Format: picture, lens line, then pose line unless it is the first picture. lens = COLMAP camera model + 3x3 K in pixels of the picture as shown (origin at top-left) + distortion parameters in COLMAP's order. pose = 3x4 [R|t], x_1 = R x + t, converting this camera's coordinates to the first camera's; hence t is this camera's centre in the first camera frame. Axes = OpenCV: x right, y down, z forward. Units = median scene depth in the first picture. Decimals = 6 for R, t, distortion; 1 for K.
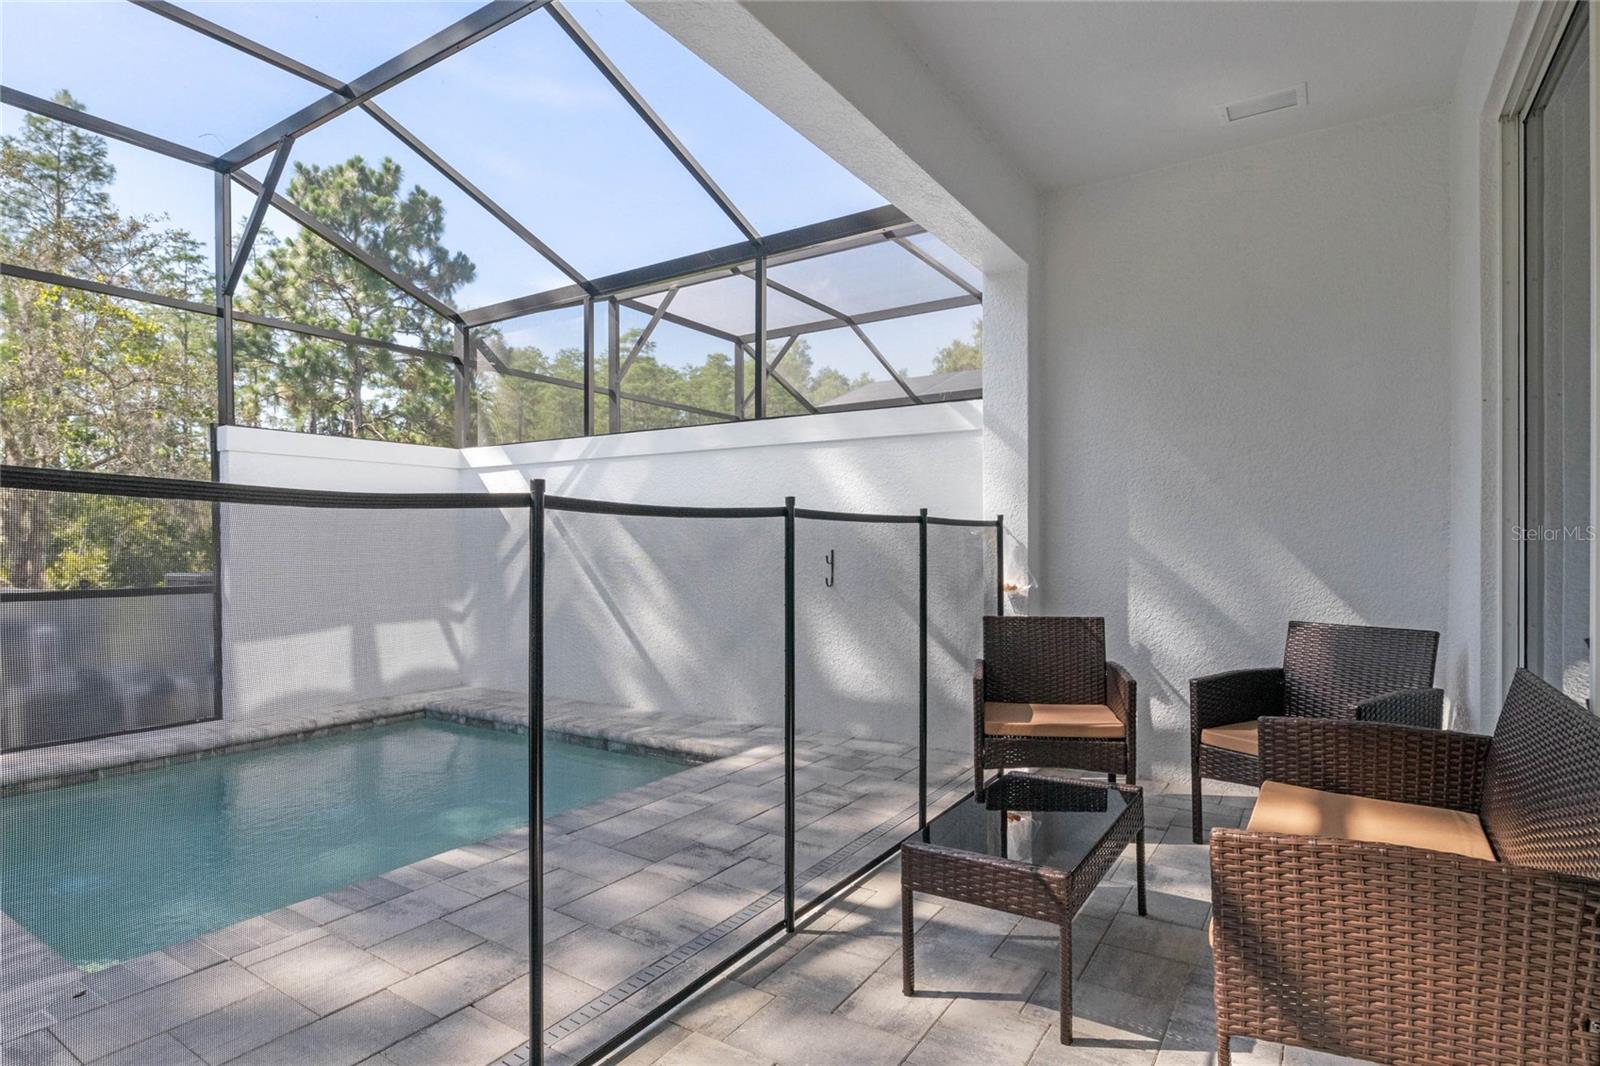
lens RADIAL K [[864.3, 0, 800.0], [0, 864.3, 533.0], [0, 0, 1]] dist [0.003033, 0.002024]
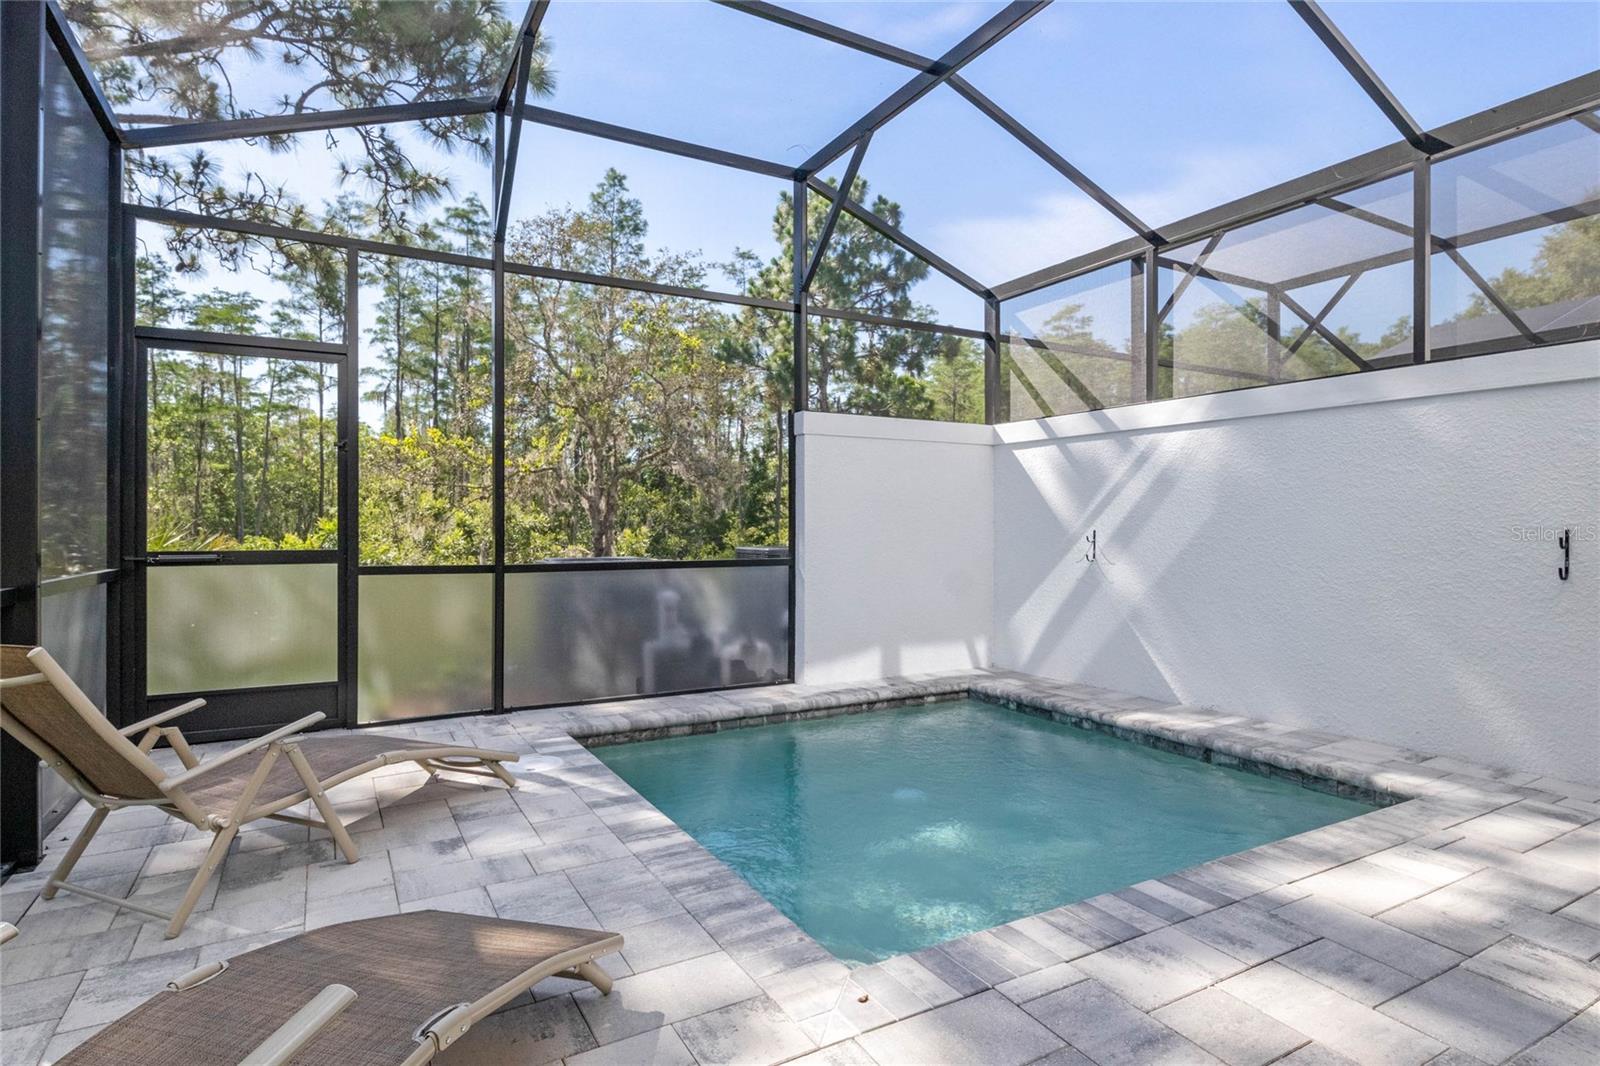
lens RADIAL K [[826.1, 0, 807.3], [0, 826.1, 501.6], [0, 0, 1]] dist [0.001789, 0.000892]
pose [[0.904003, -0.004475, -0.427503, -0.202329], [-0.002963, 0.999856, -0.016732, 0.005266], [0.427516, 0.016393, 0.903859, 0.066547]]
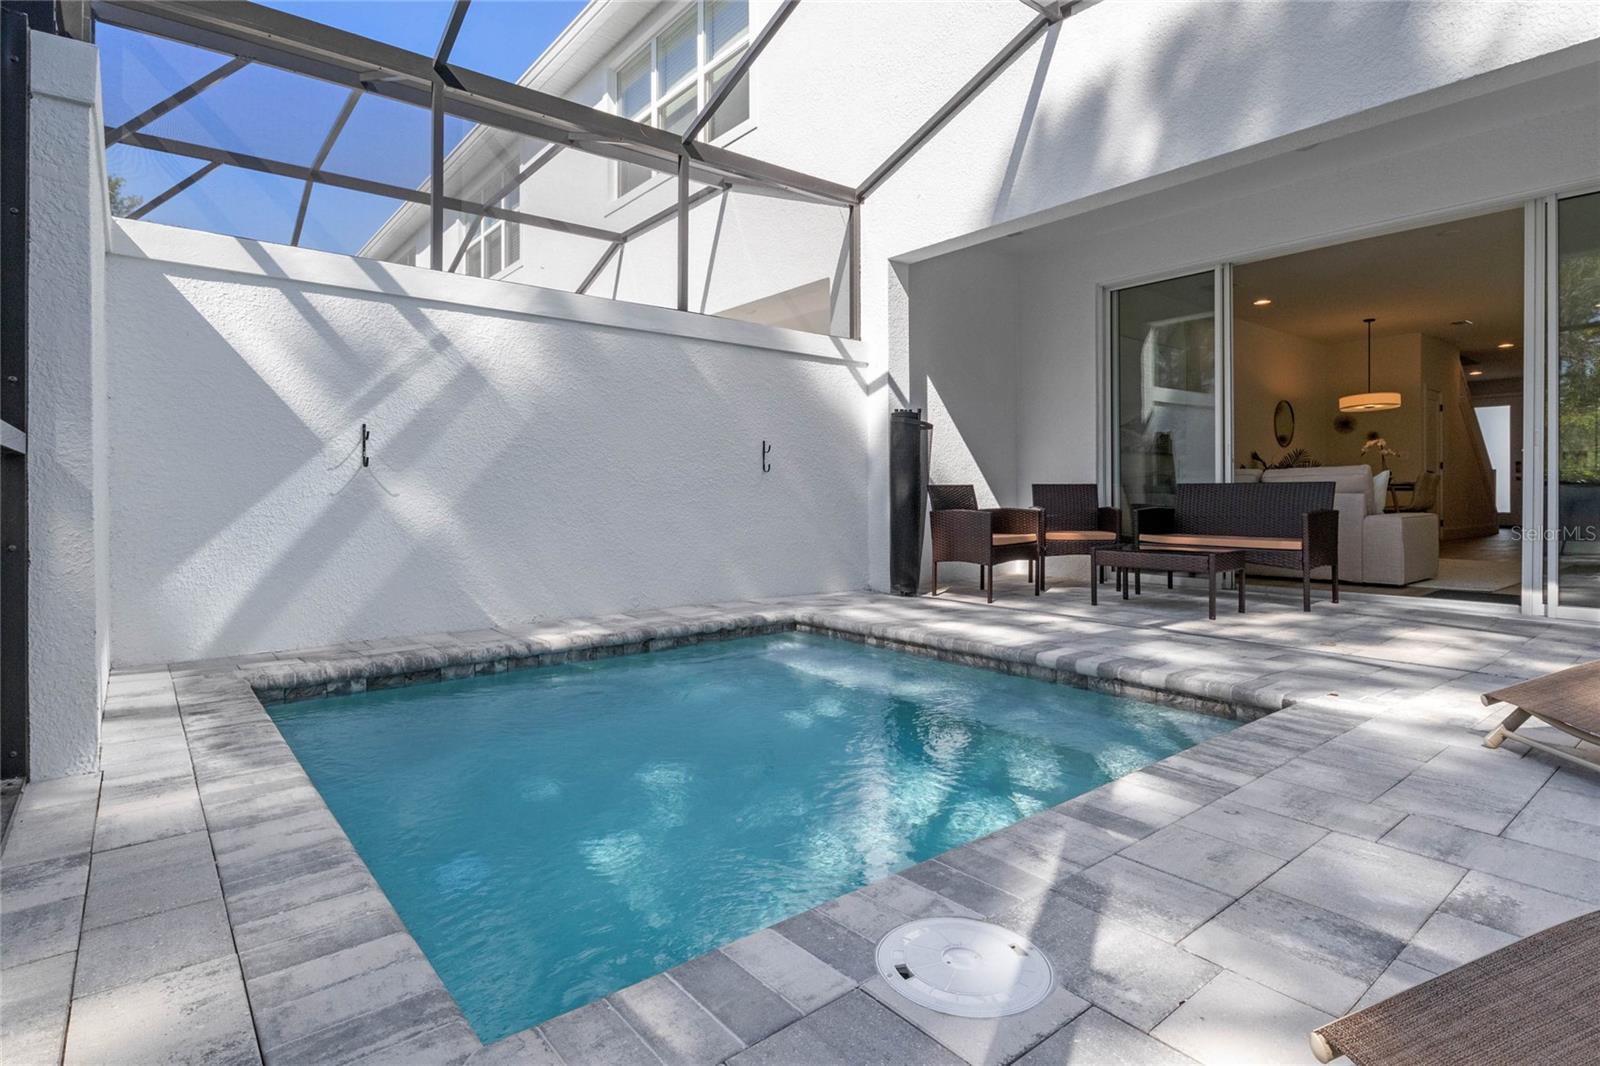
lens RADIAL K [[826.1, 0, 807.3], [0, 826.1, 501.6], [0, 0, 1]] dist [0.001789, 0.000892]
pose [[0.264816, -0.007233, 0.964272, -0.866591], [-0.004891, 0.999949, 0.008844, 0.075416], [-0.964287, -0.007059, 0.264767, 0.531879]]
